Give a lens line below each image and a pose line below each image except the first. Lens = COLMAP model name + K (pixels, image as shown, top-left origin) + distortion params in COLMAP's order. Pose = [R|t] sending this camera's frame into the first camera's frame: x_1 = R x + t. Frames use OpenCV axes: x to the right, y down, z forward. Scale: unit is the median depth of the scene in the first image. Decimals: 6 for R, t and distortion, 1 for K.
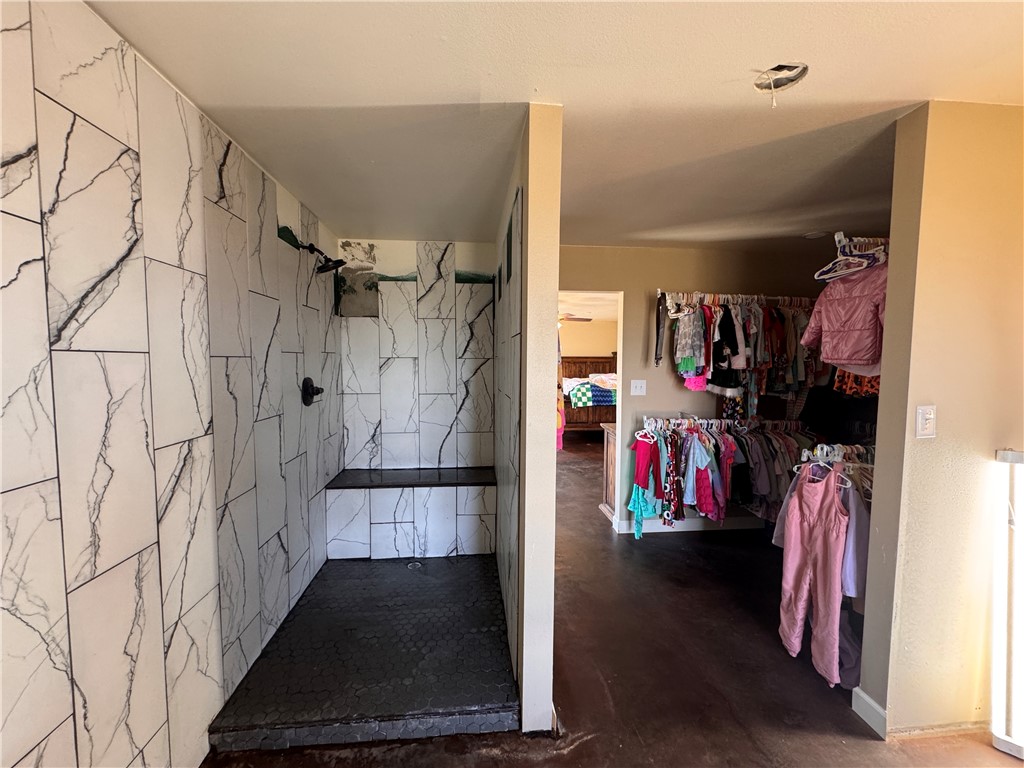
lens RADIAL K [[405.6, 0, 511.6], [0, 405.6, 383.7], [0, 0, 1]] dist [-0.002447, -0.000893]
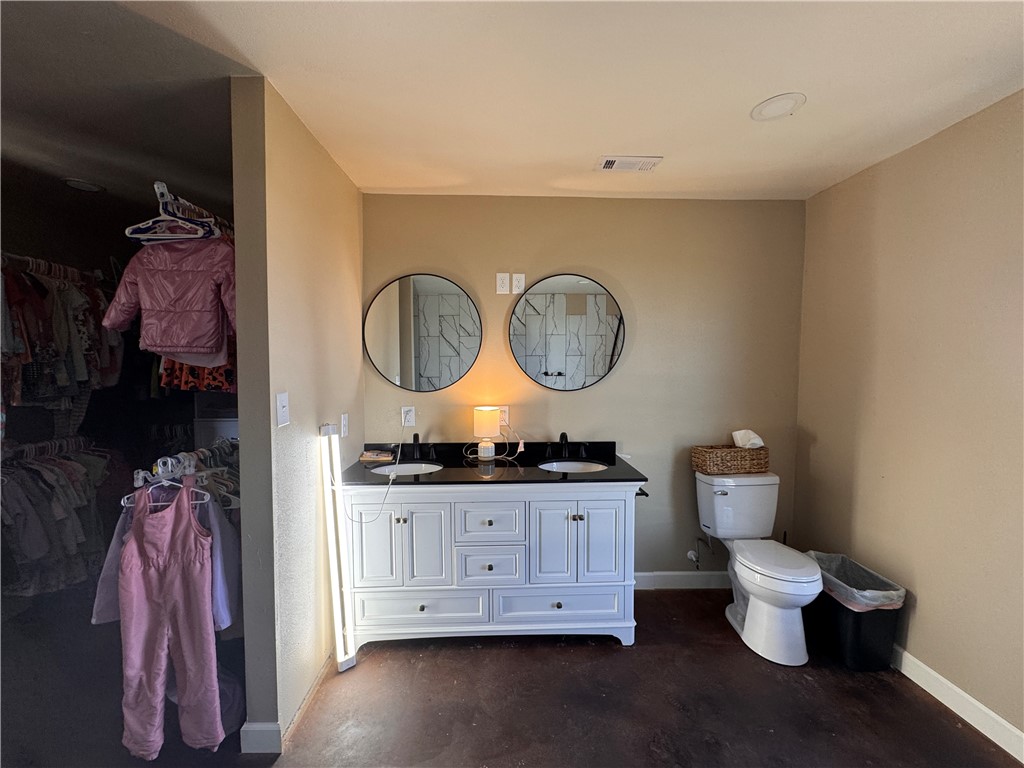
lens RADIAL K [[405.6, 0, 514.3], [0, 405.6, 384.1], [0, 0, 1]] dist [-0.002447, -0.000893]
pose [[0.053289, -0.050316, 0.997311, 0.051447], [0.057496, 0.997227, 0.047239, 0.013768], [-0.996923, 0.054824, 0.056034, 0.294209]]
